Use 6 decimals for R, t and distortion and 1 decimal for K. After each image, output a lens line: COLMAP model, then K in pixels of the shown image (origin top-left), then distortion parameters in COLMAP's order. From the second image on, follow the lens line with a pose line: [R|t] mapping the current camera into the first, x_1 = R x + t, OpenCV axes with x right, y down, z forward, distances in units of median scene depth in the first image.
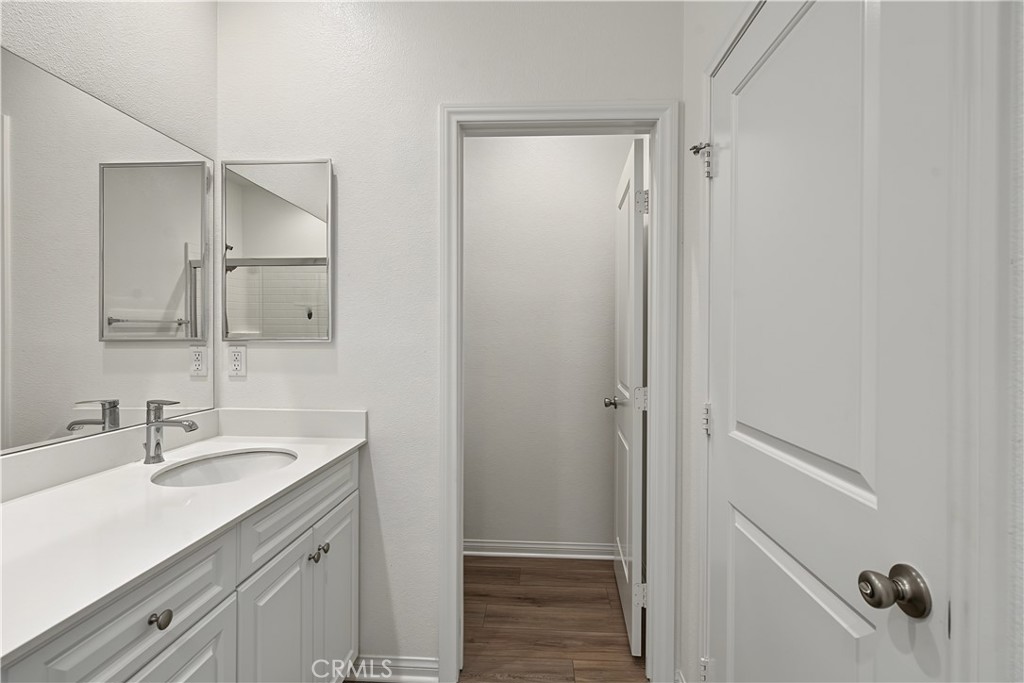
lens RADIAL K [[468.8, 0, 512.9], [0, 468.8, 345.2], [0, 0, 1]] dist [-0.000339, 0.000150]
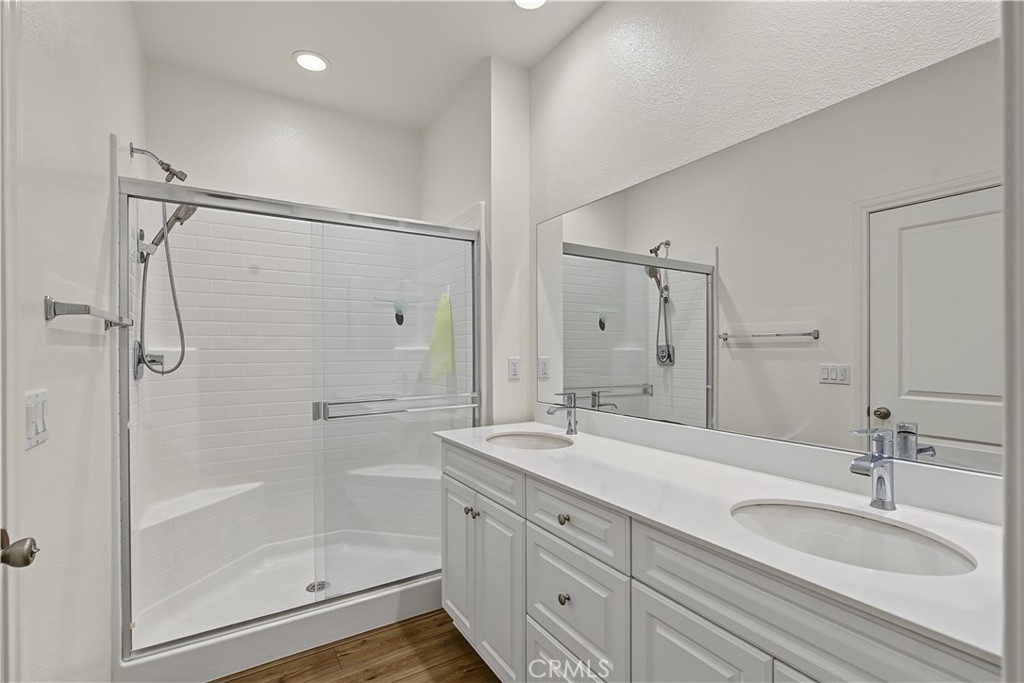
lens RADIAL K [[468.8, 0, 512.9], [0, 468.8, 345.2], [0, 0, 1]] dist [-0.000339, 0.000150]
pose [[-0.818336, 0.047630, -0.572763, 0.232205], [0.035414, 0.998845, 0.032466, -0.070424], [0.573648, 0.006284, -0.819078, 1.617832]]
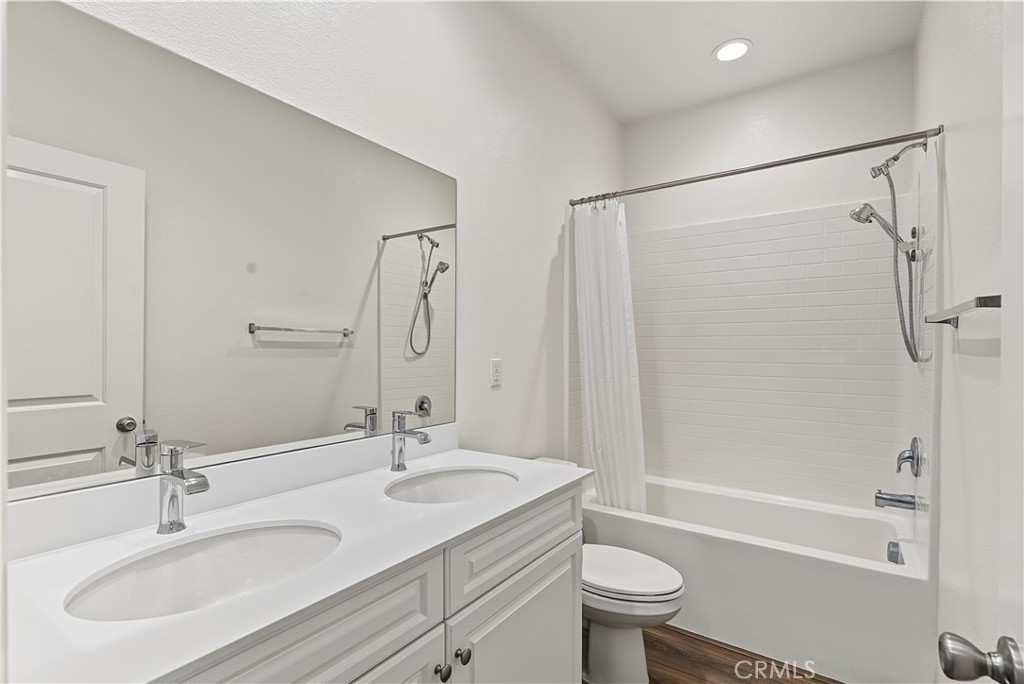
lens RADIAL K [[468.8, 0, 512.9], [0, 468.8, 345.7], [0, 0, 1]] dist [-0.000339, 0.000150]
pose [[0.849138, 0.014961, -0.527959, 0.016026], [-0.035895, 0.998922, -0.029424, -0.008756], [0.526950, 0.043936, 0.848760, 0.229148]]
